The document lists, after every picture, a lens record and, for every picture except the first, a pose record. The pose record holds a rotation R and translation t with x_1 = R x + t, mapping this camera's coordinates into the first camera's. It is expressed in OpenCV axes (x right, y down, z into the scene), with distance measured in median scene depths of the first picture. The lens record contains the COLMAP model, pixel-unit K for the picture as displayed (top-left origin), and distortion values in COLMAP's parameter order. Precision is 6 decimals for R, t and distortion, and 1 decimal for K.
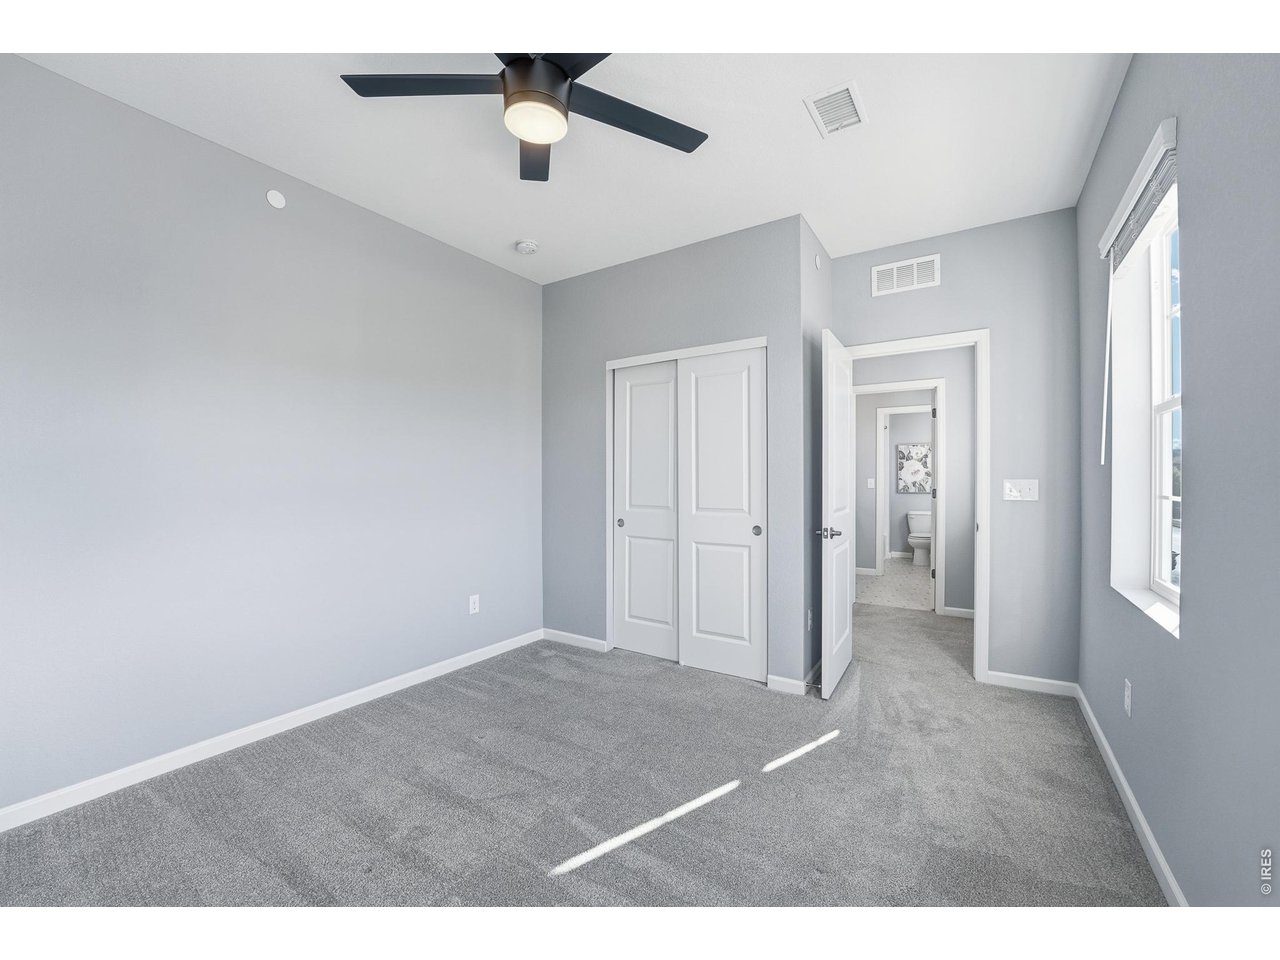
lens RADIAL K [[523.5, 0, 647.9], [0, 523.5, 478.2], [0, 0, 1]] dist [-0.014463, 0.000317]
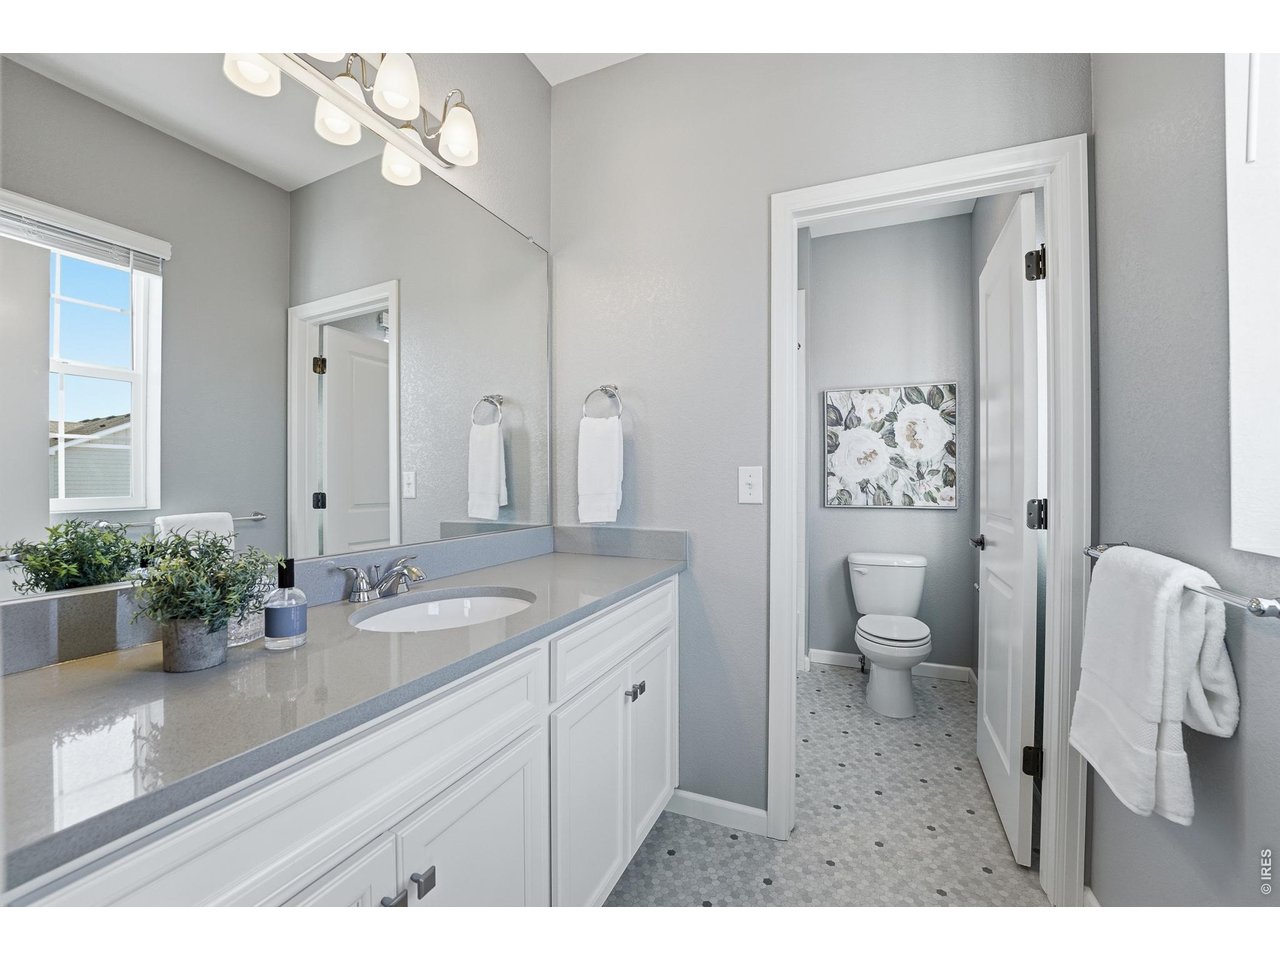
lens RADIAL K [[523.5, 0, 638.9], [0, 523.5, 478.4], [0, 0, 1]] dist [-0.014463, 0.000317]
pose [[0.987760, 0.000056, 0.155982, 0.272244], [-0.000155, 1.000000, 0.000622, 0.004823], [-0.155981, -0.000639, 0.987760, 0.621227]]
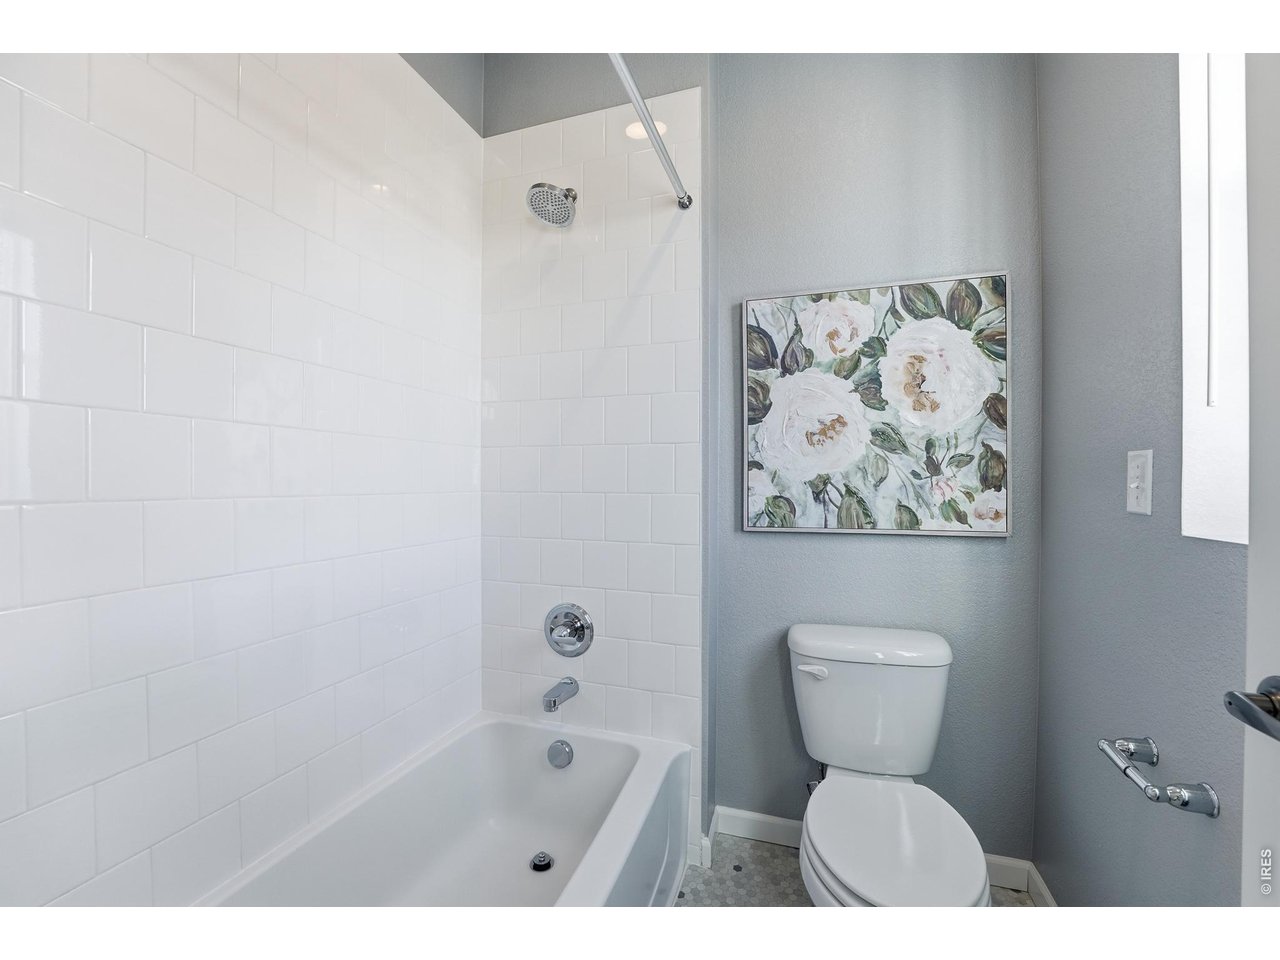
lens RADIAL K [[523.5, 0, 639.2], [0, 523.5, 482.2], [0, 0, 1]] dist [-0.014463, 0.000317]
pose [[0.975838, -0.002678, 0.218479, 0.396064], [0.001624, 0.999986, 0.005000, 0.007262], [-0.218490, -0.004525, 0.975829, 0.812646]]
